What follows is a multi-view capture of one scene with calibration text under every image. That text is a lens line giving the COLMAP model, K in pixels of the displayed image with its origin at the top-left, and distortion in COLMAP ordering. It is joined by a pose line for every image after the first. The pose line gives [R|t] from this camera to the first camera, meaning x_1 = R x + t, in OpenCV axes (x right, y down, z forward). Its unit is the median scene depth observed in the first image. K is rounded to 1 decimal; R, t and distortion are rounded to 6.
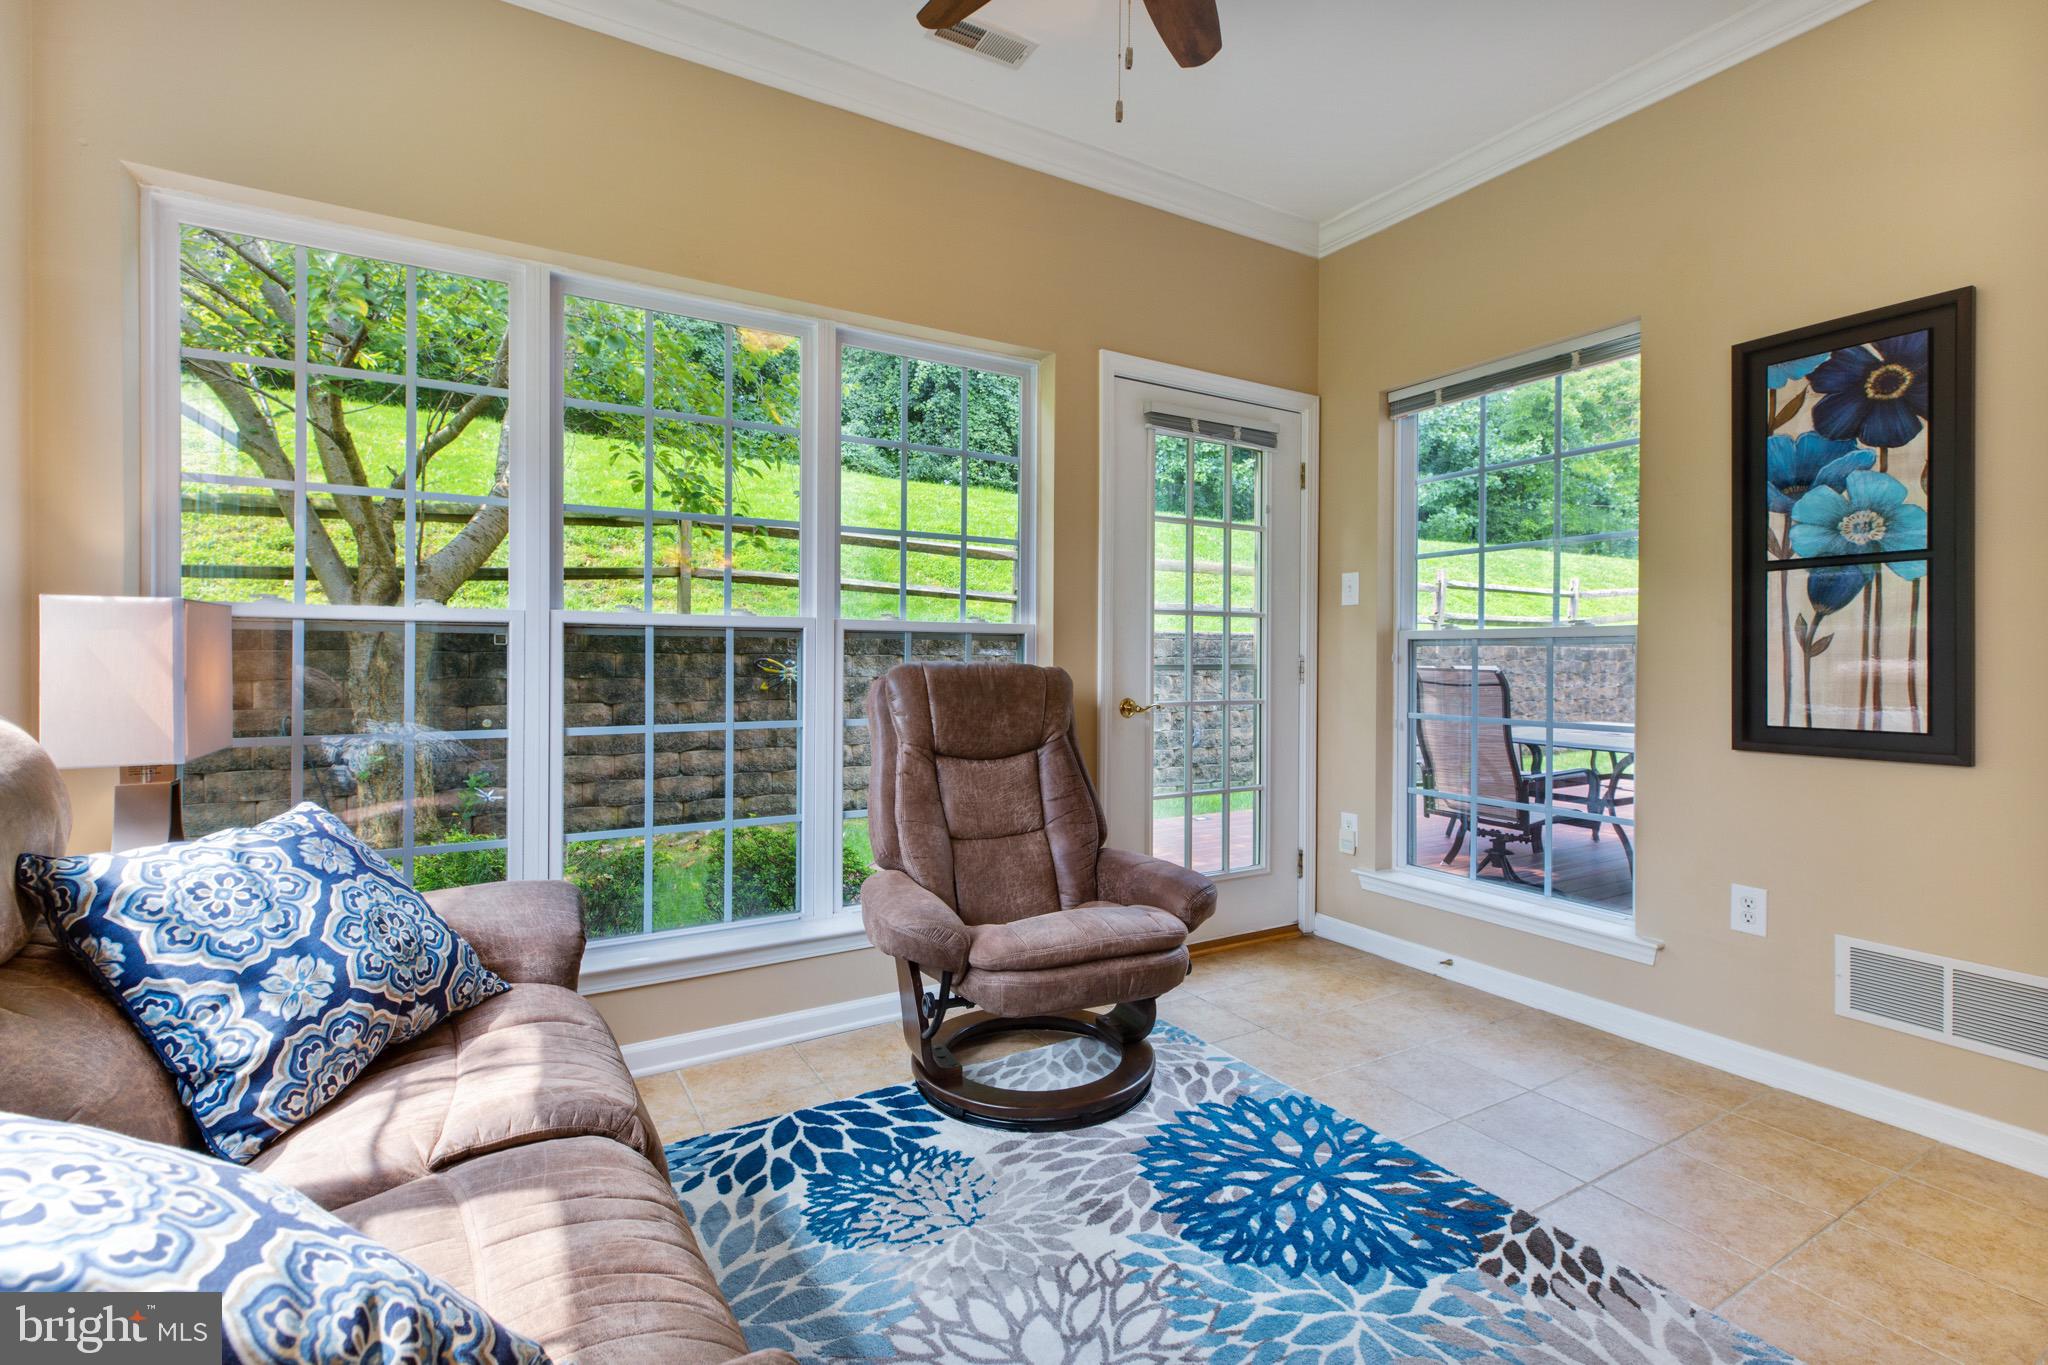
lens RADIAL K [[916.1, 0, 1021.2], [0, 916.1, 666.4], [0, 0, 1]] dist [0.002229, 0.000325]
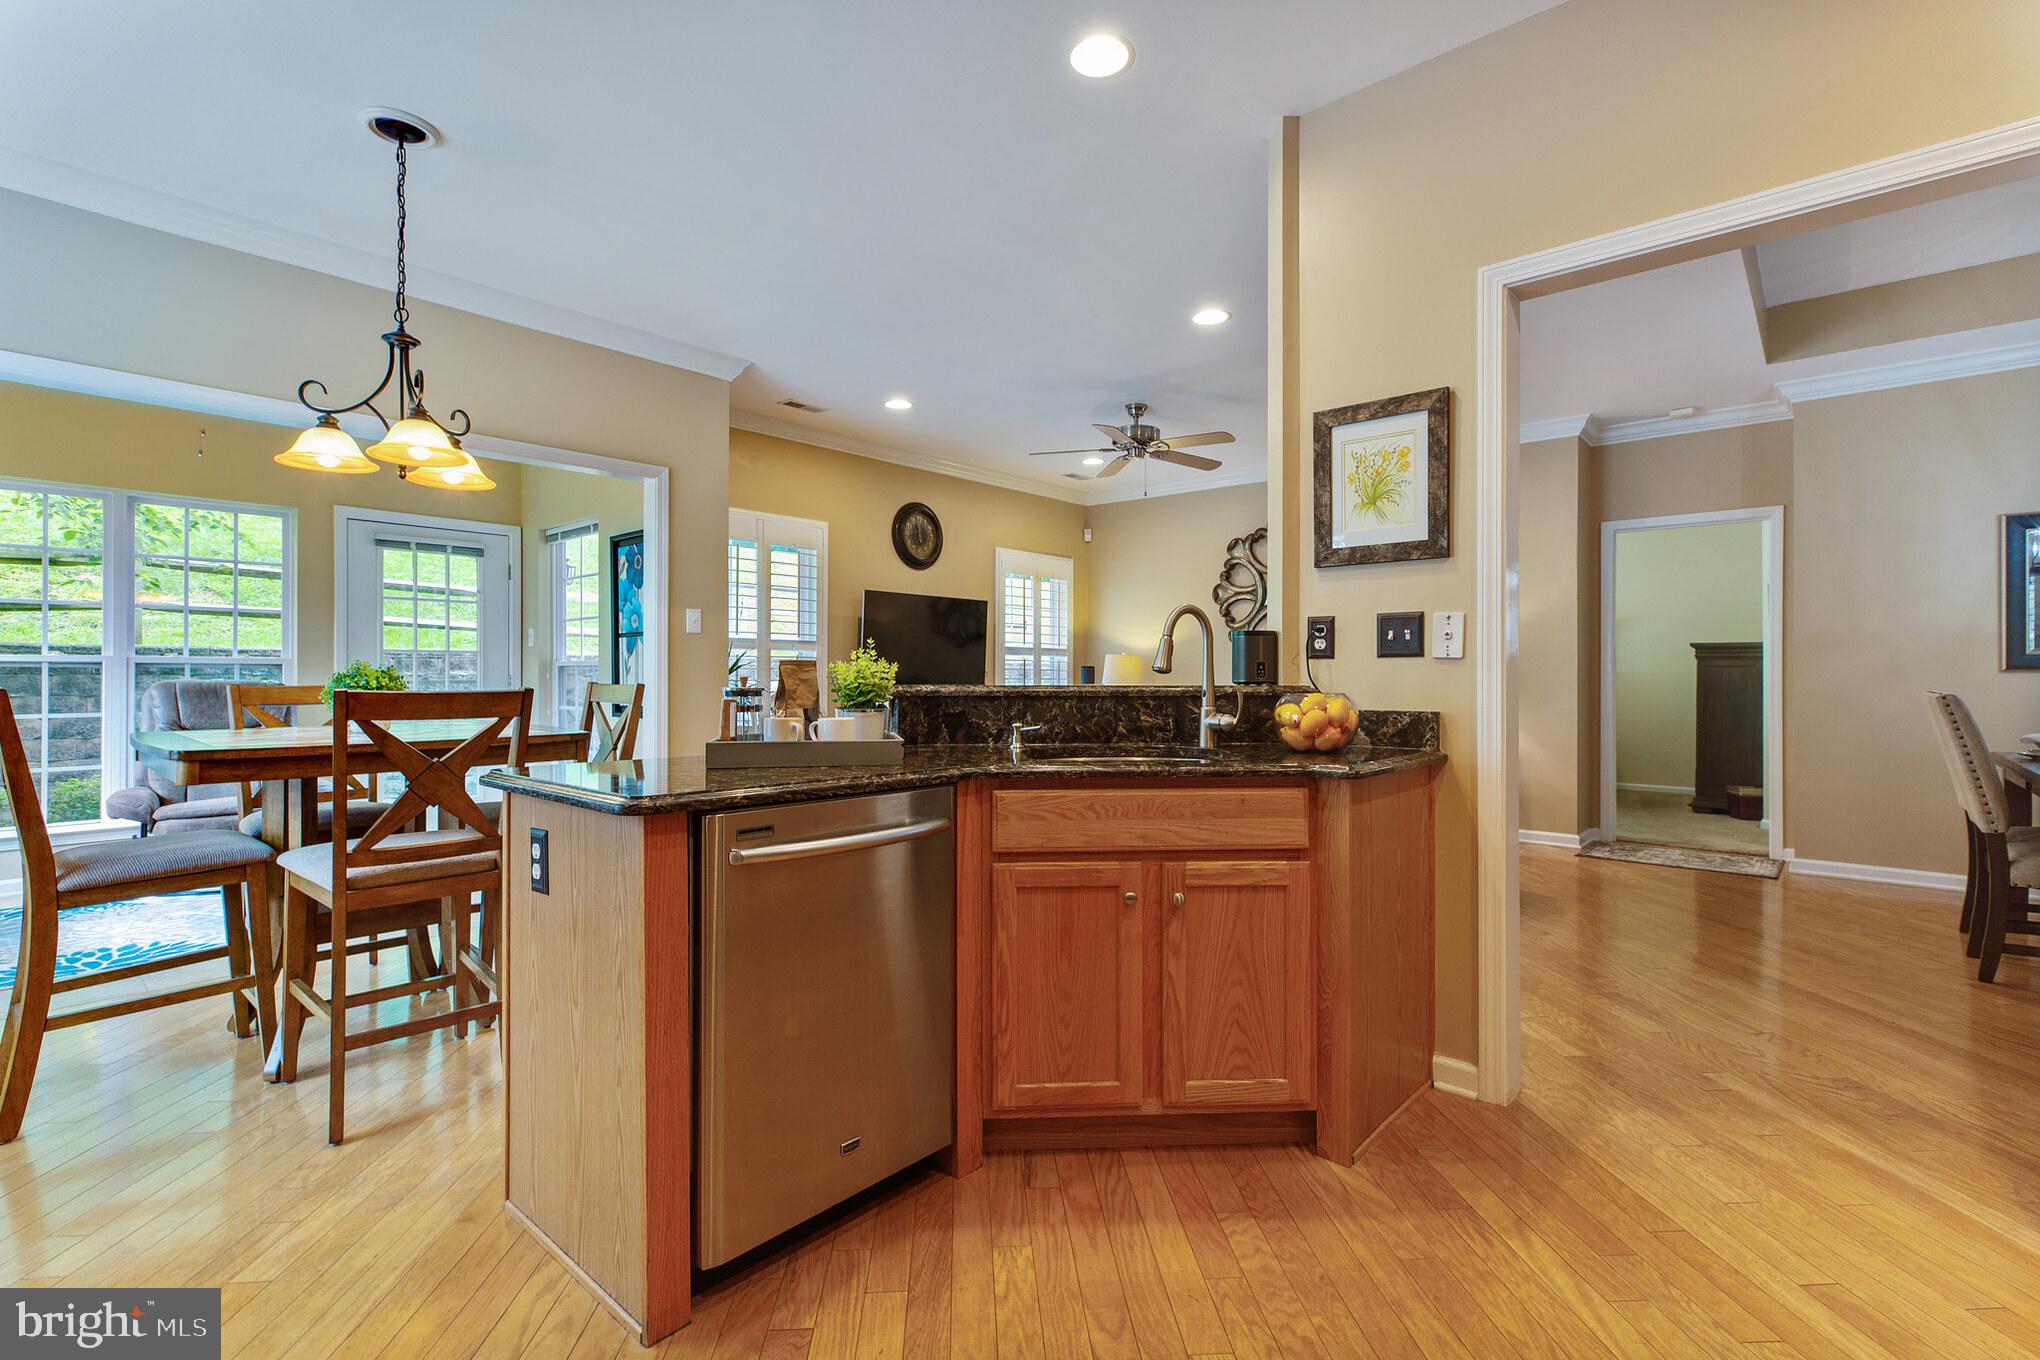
lens RADIAL K [[922.7, 0, 1033.4], [0, 922.7, 681.8], [0, 0, 1]] dist [0.001354, 0.000025]
pose [[0.949109, -0.004343, 0.314918, 1.191348], [0.004764, 0.999988, -0.000565, 0.010751], [-0.314912, 0.002037, 0.949119, -1.673257]]
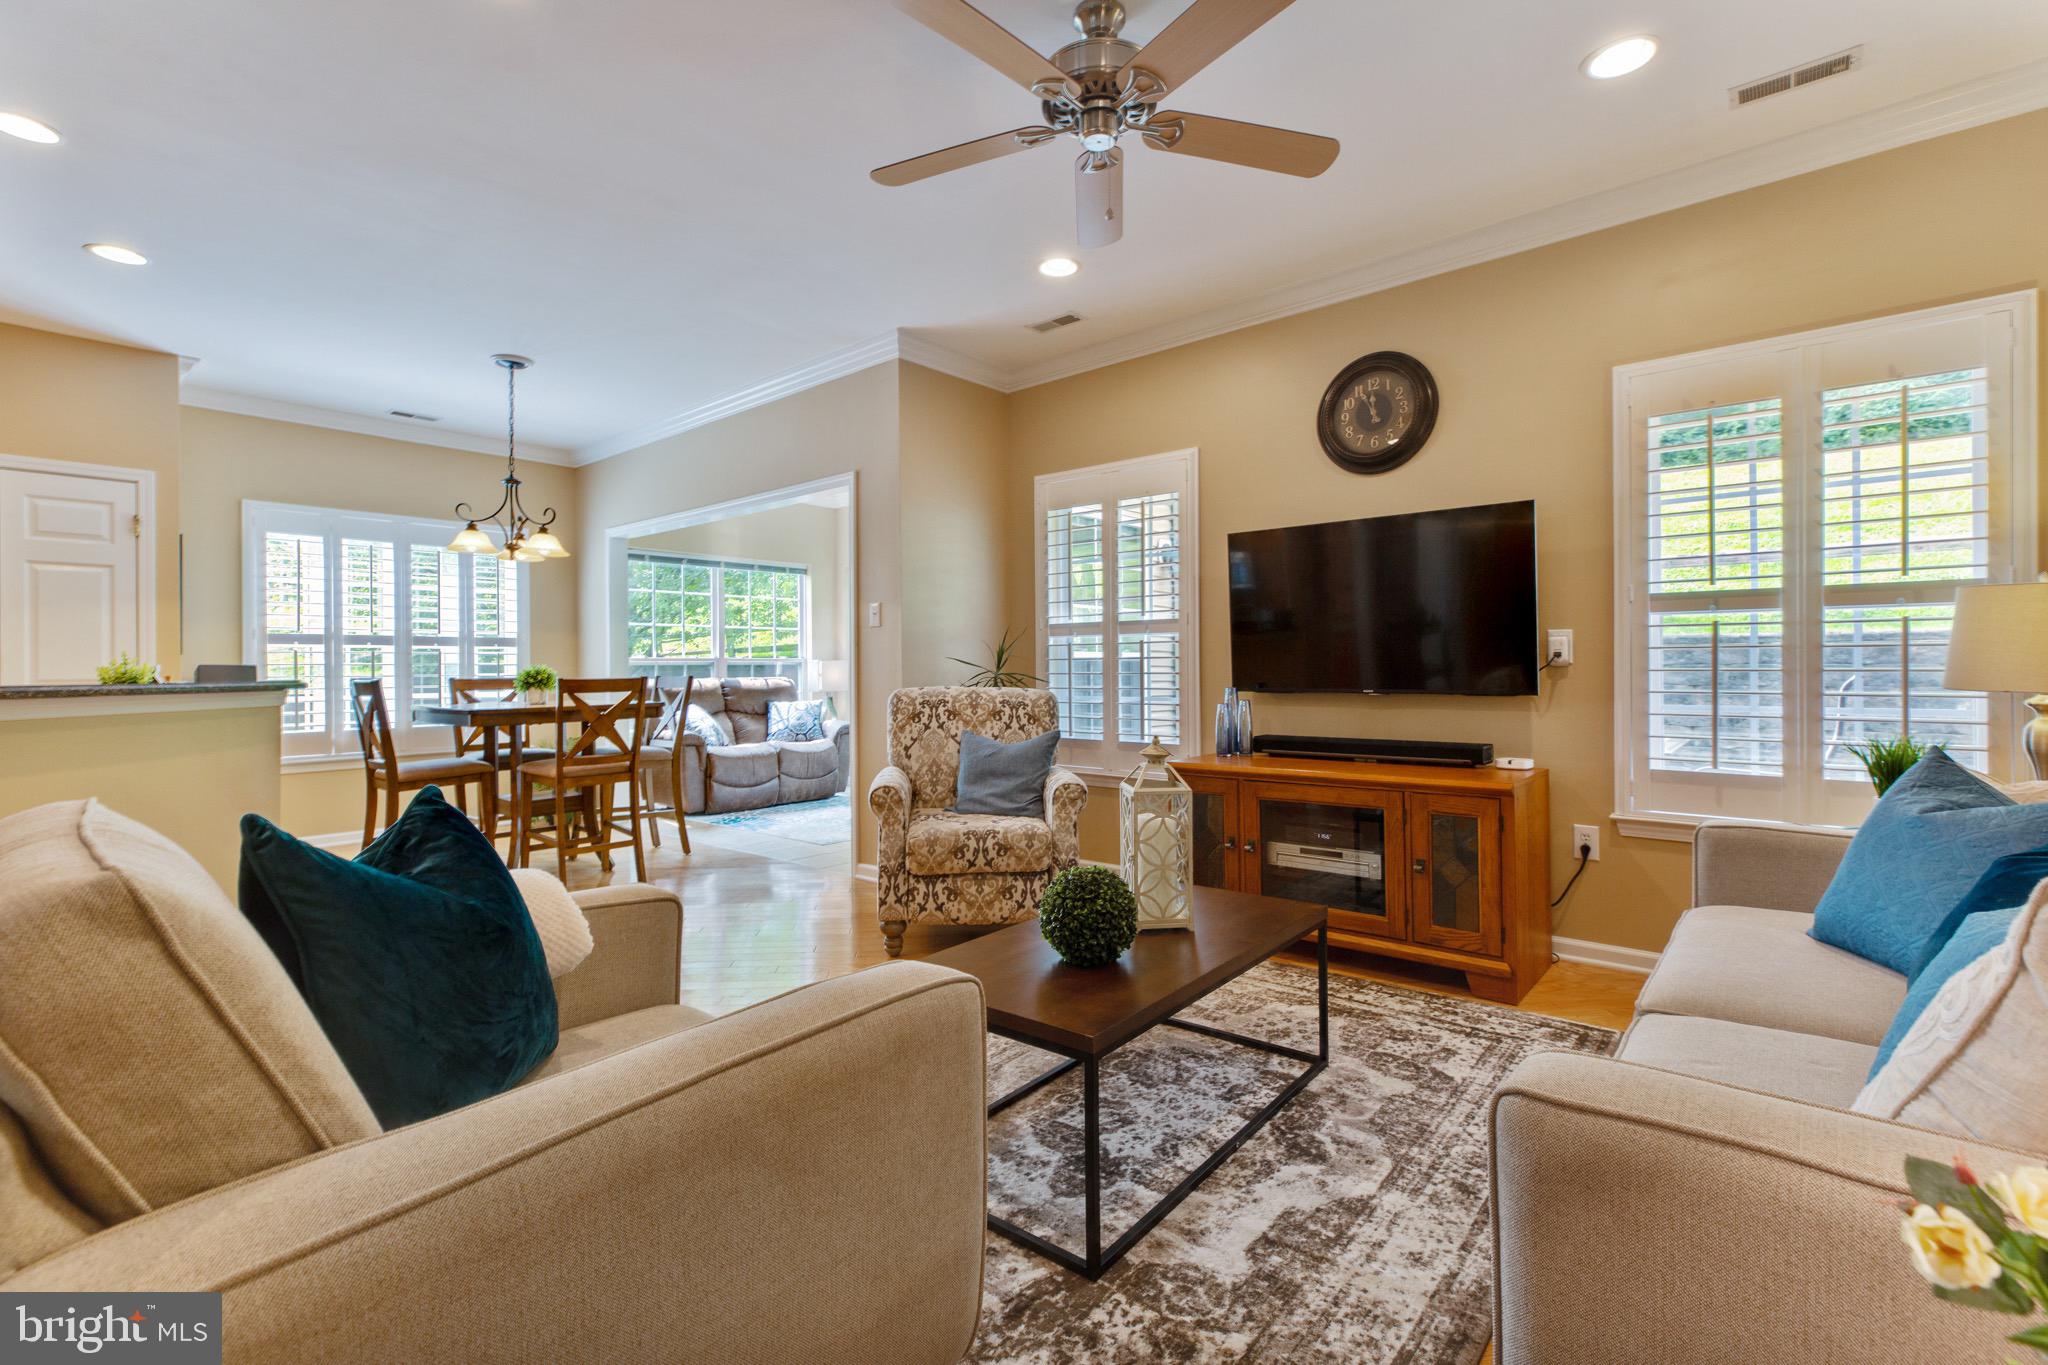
lens RADIAL K [[916.1, 0, 1021.2], [0, 916.1, 666.4], [0, 0, 1]] dist [0.002229, 0.000325]
pose [[0.322567, -0.009381, -0.946500, 3.315035], [-0.001671, 0.999944, -0.010481, 0.009375], [0.946545, 0.004963, 0.322533, 0.312091]]
